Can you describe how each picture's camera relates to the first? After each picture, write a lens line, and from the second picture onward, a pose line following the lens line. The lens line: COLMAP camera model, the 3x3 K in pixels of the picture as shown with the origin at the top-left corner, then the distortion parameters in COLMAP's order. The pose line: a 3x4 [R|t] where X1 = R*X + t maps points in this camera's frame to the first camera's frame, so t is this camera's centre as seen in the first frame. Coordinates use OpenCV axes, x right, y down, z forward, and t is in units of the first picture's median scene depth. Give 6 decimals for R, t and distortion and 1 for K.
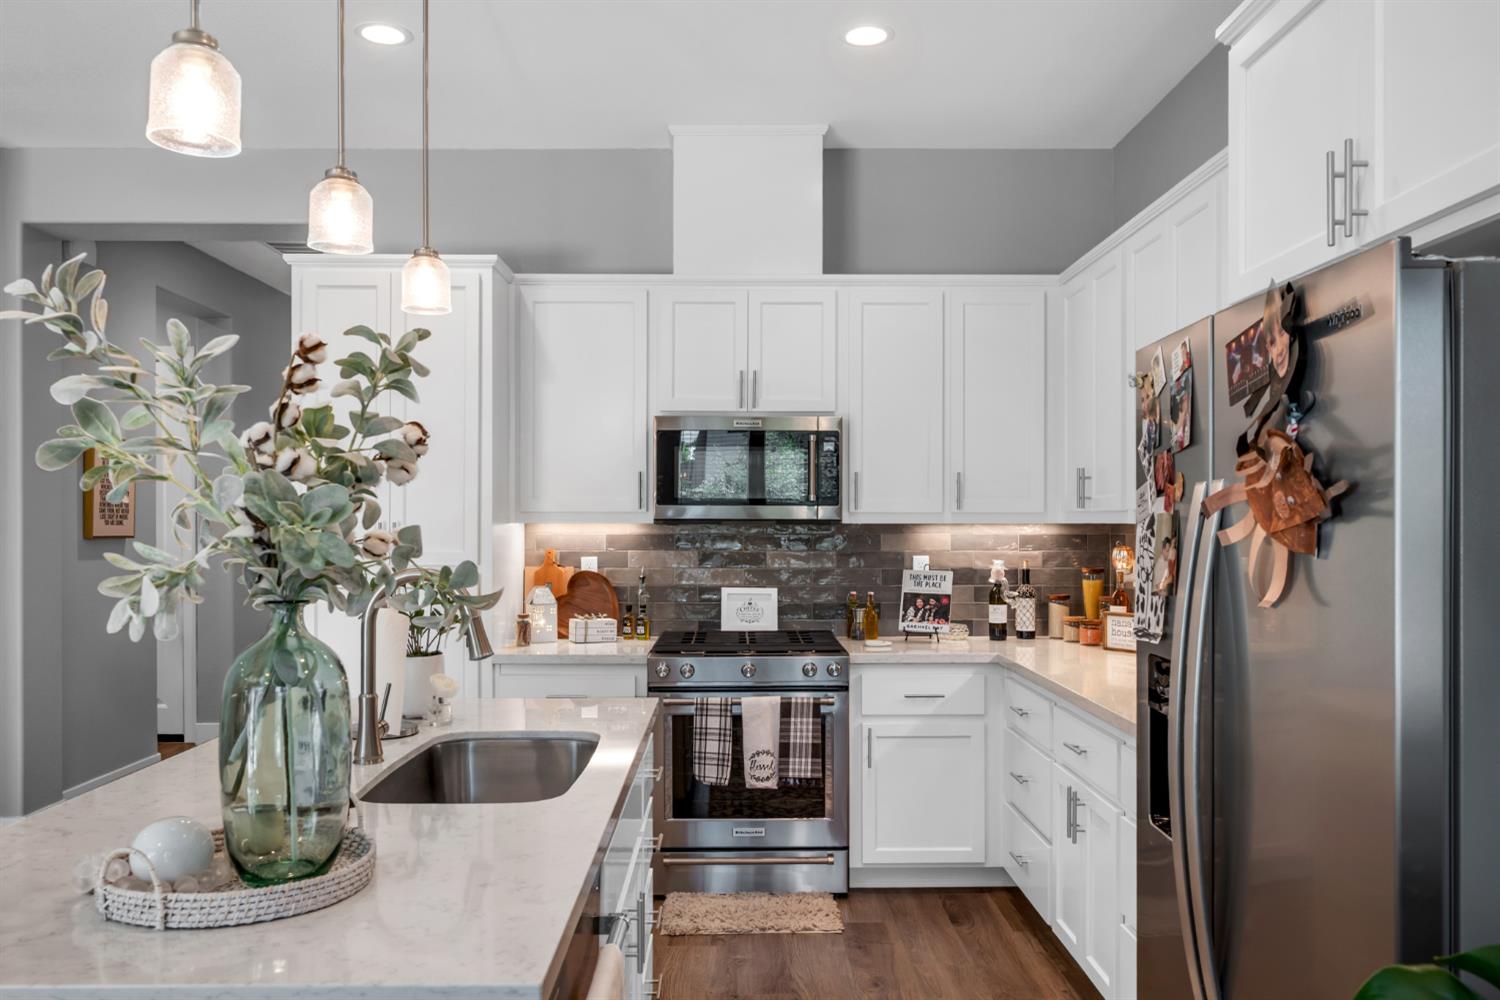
lens RADIAL K [[1164.6, 0, 755.8], [0, 1164.6, 504.5], [0, 0, 1]] dist [0.036549, 0.000106]
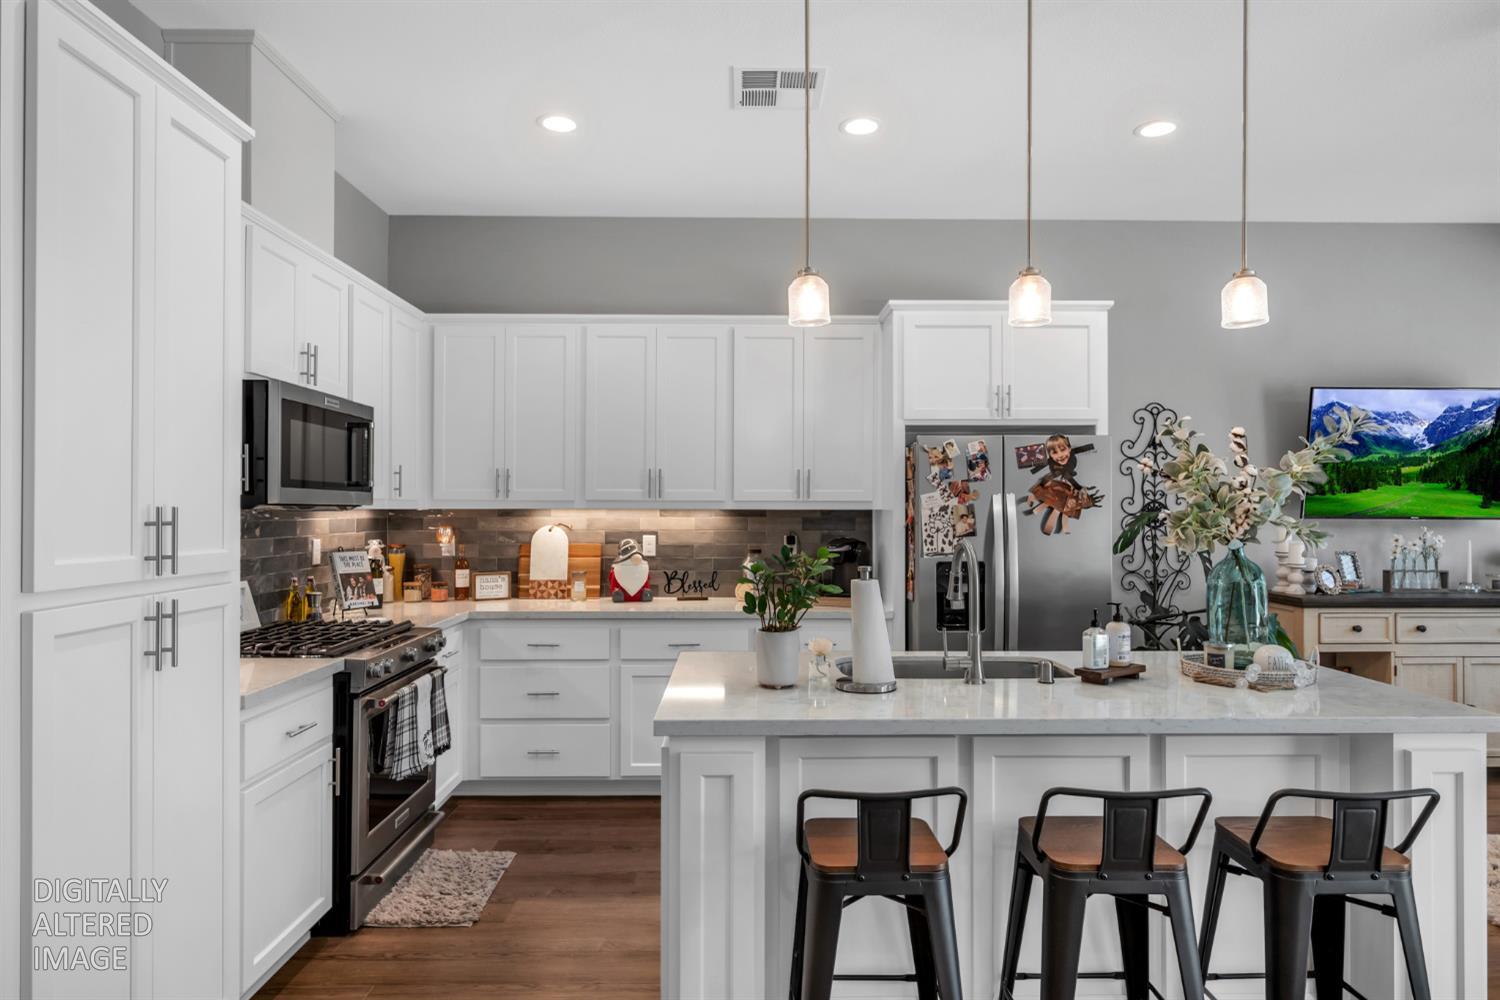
lens RADIAL K [[873.7, 0, 754.4], [0, 873.7, 511.1], [0, 0, 1]] dist [-0.001020, 0.000543]
pose [[0.006408, -0.002665, 0.999976, -0.676858], [-0.015847, 0.999871, 0.002766, 0.009932], [-0.999854, -0.015864, 0.006365, 0.620297]]
